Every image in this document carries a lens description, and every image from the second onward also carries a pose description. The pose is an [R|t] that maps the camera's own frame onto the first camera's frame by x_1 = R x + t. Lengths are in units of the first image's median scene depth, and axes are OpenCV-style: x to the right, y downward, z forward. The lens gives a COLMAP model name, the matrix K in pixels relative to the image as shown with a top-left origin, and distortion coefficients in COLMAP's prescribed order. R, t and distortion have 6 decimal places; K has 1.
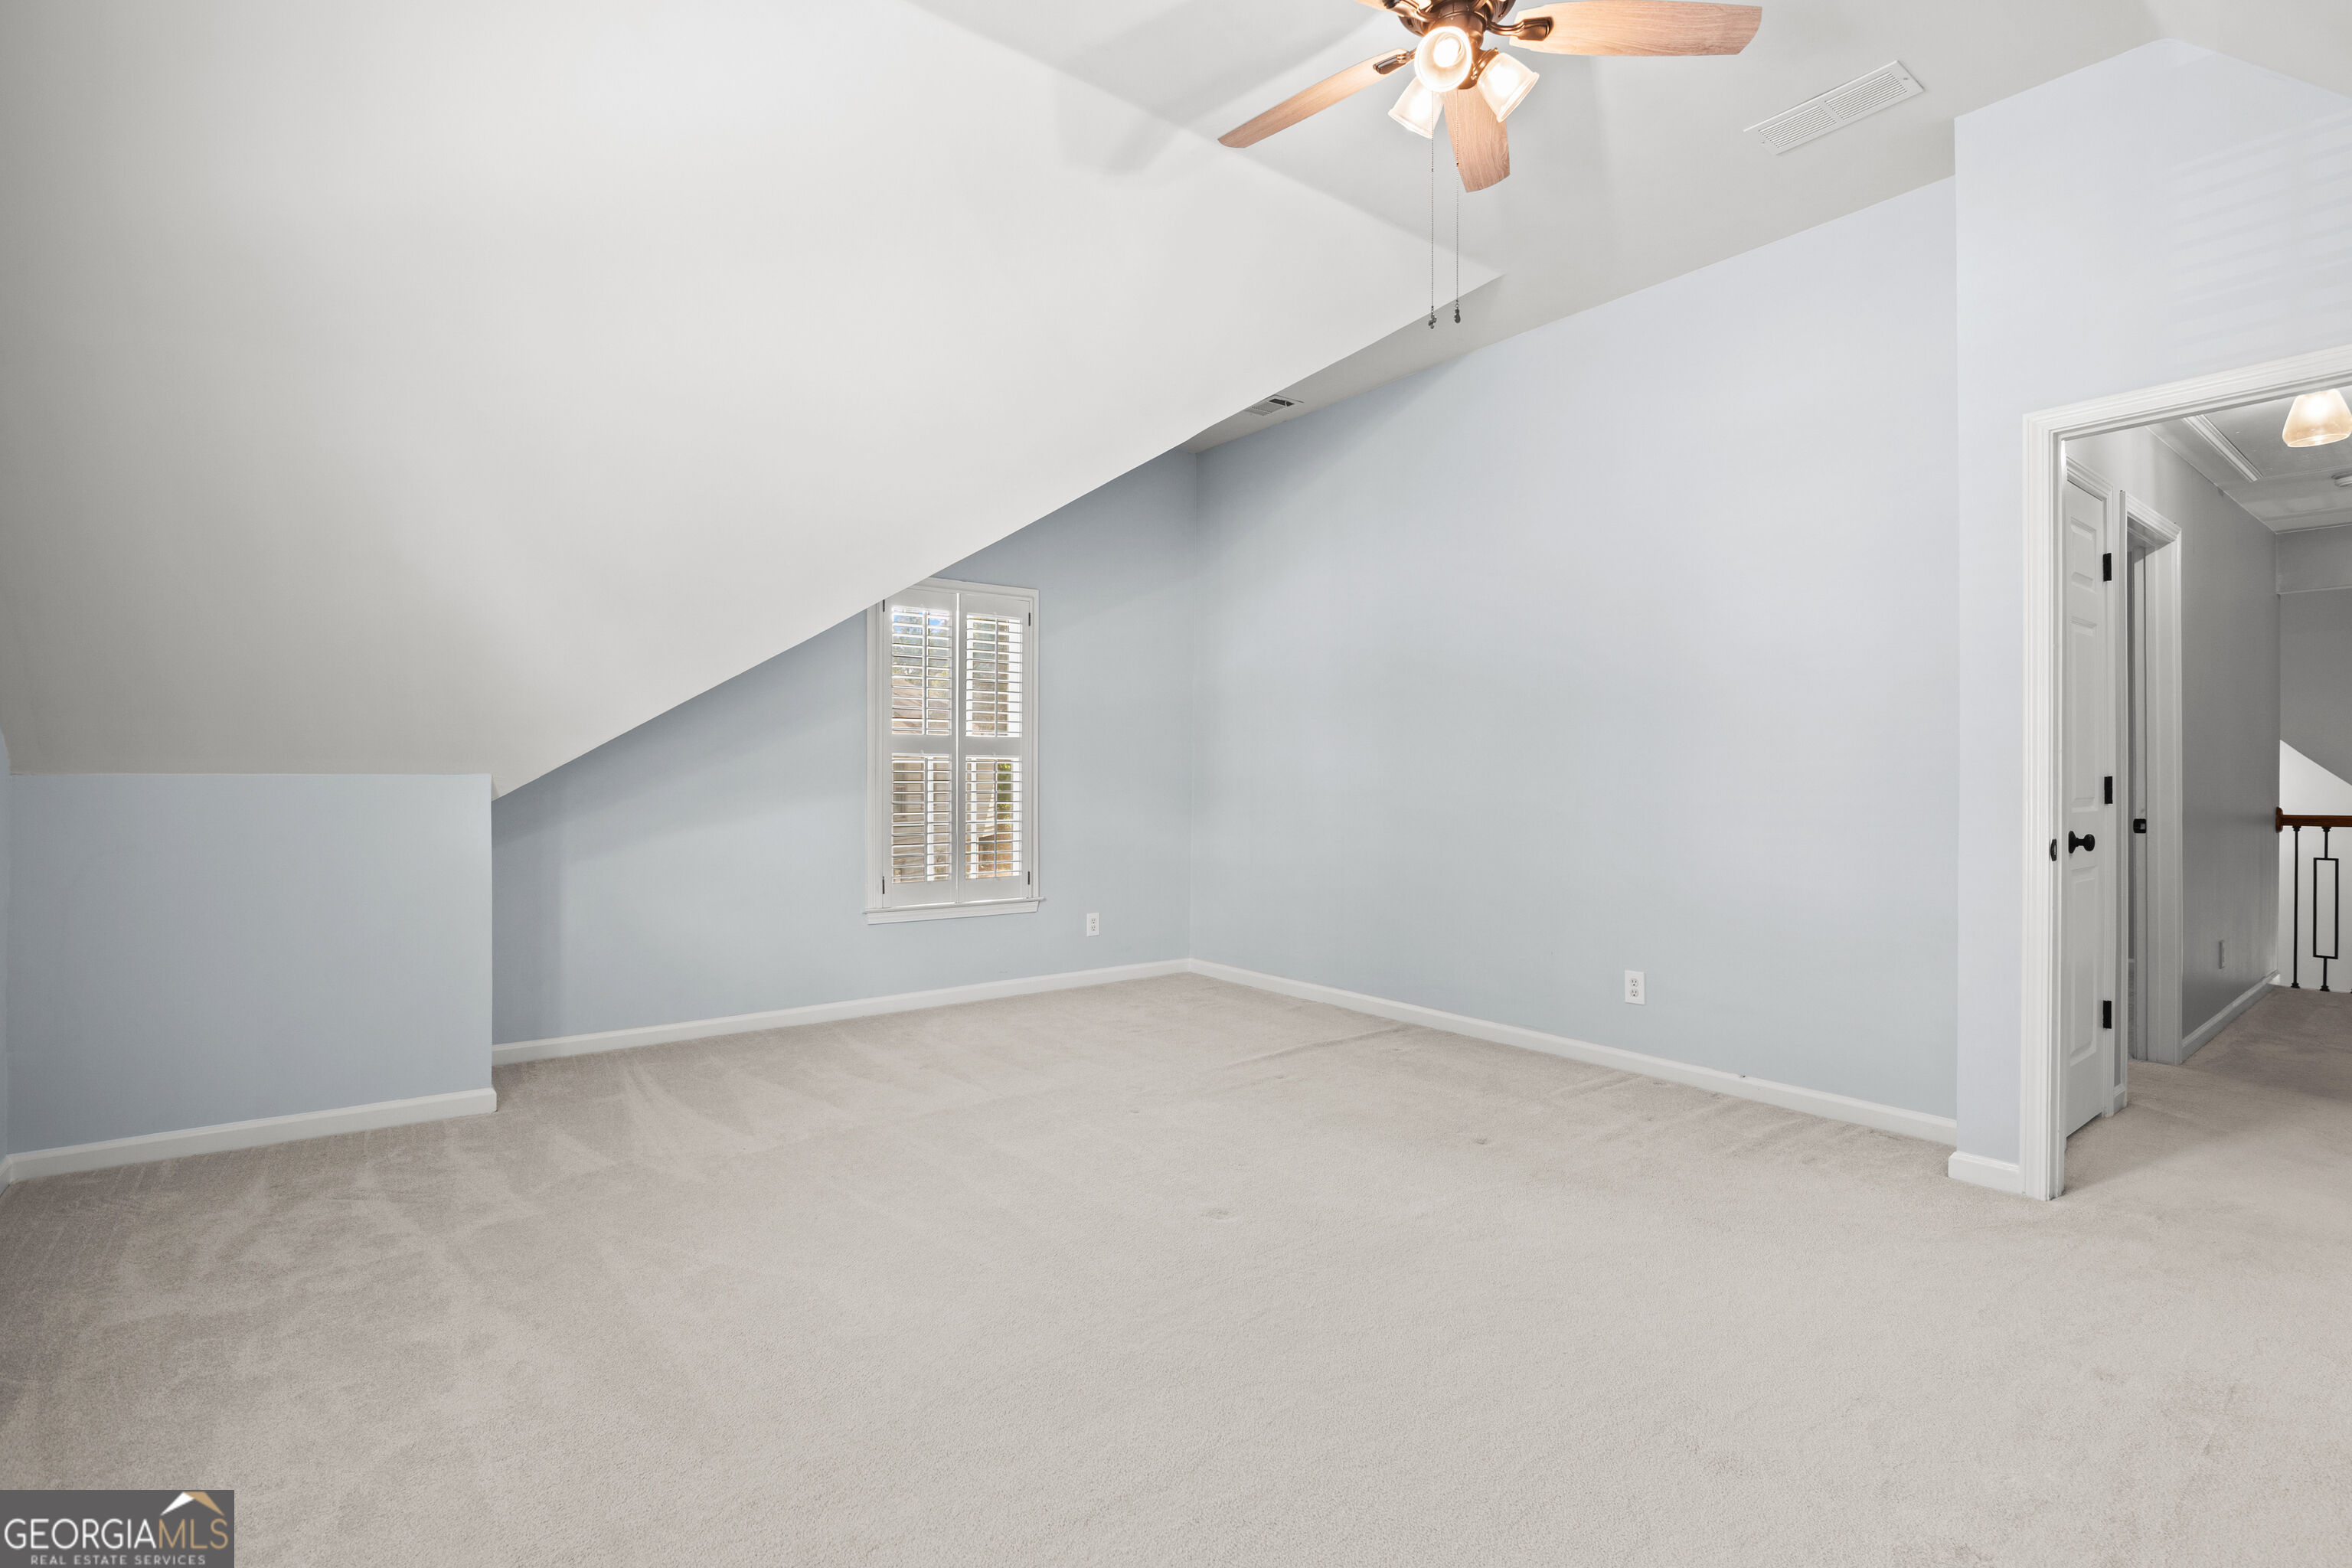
lens RADIAL K [[1078.3, 0, 1181.0], [0, 1078.3, 778.9], [0, 0, 1]] dist [-0.014274, -0.000003]
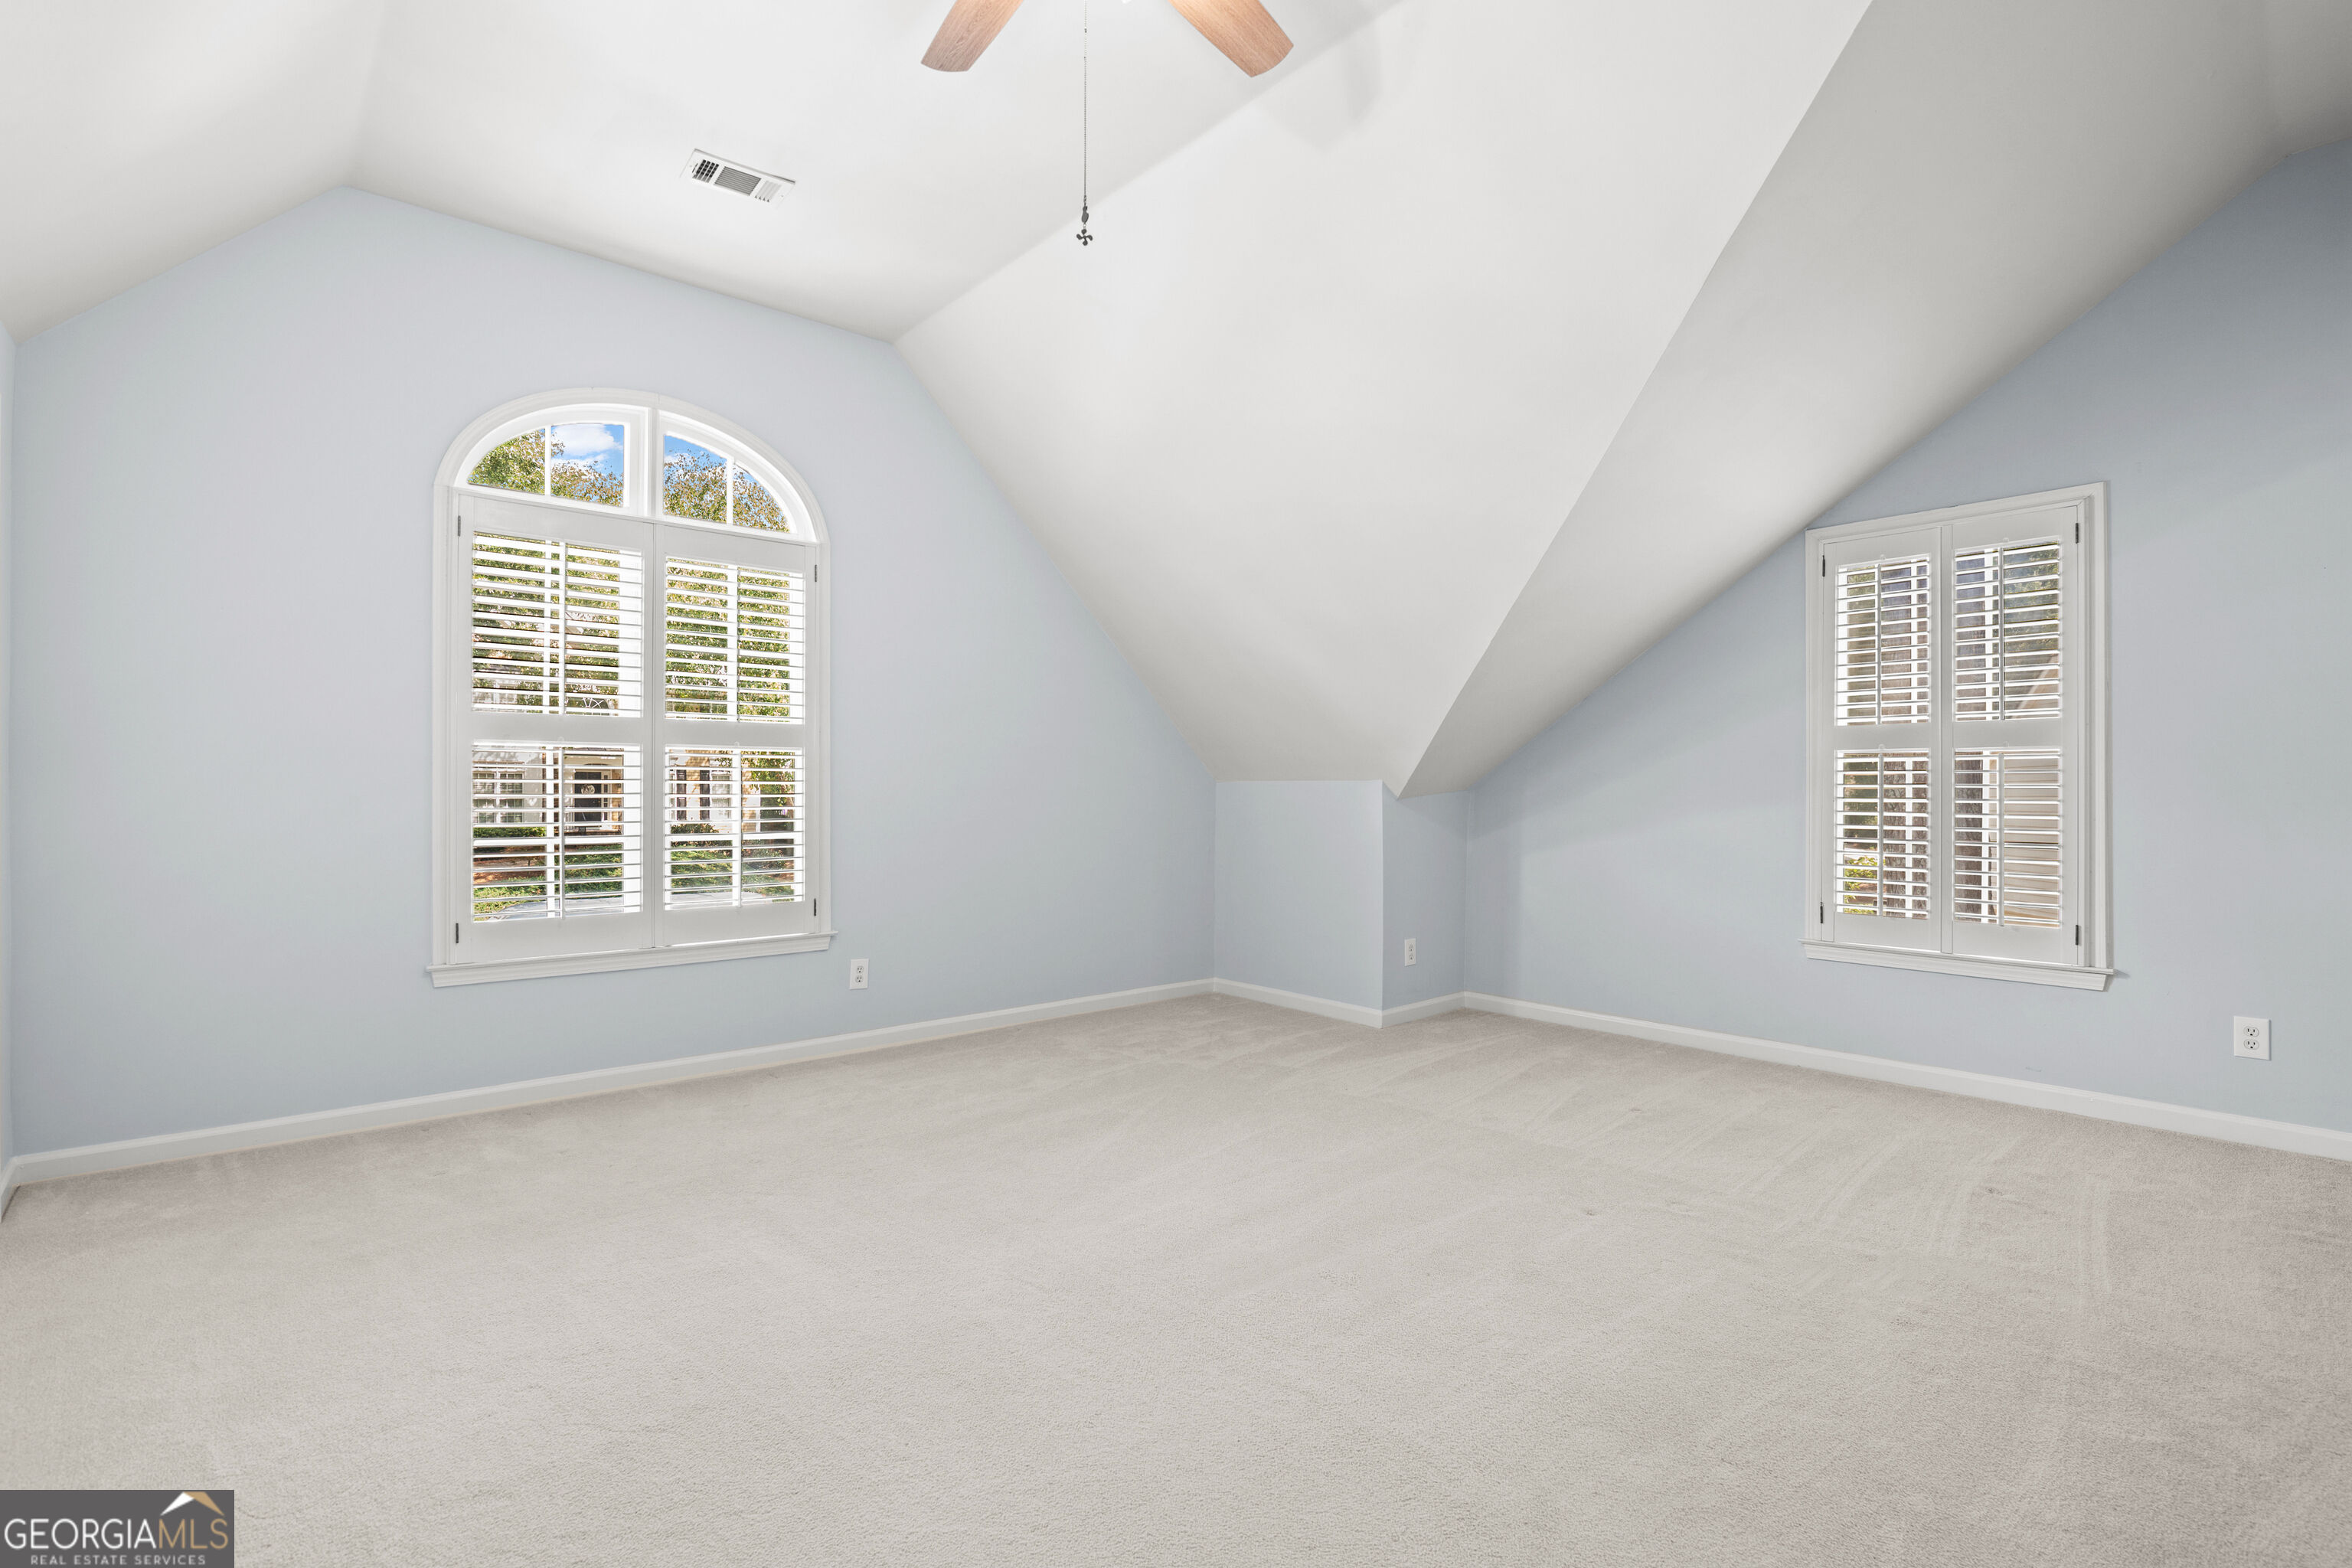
lens RADIAL K [[1078.3, 0, 1181.5], [0, 1078.3, 790.5], [0, 0, 1]] dist [-0.014274, -0.000003]
pose [[0.066701, 0.001551, -0.997772, 0.586398], [0.002673, 0.999995, 0.001733, 0.004857], [0.997769, -0.002782, 0.066697, 0.549257]]
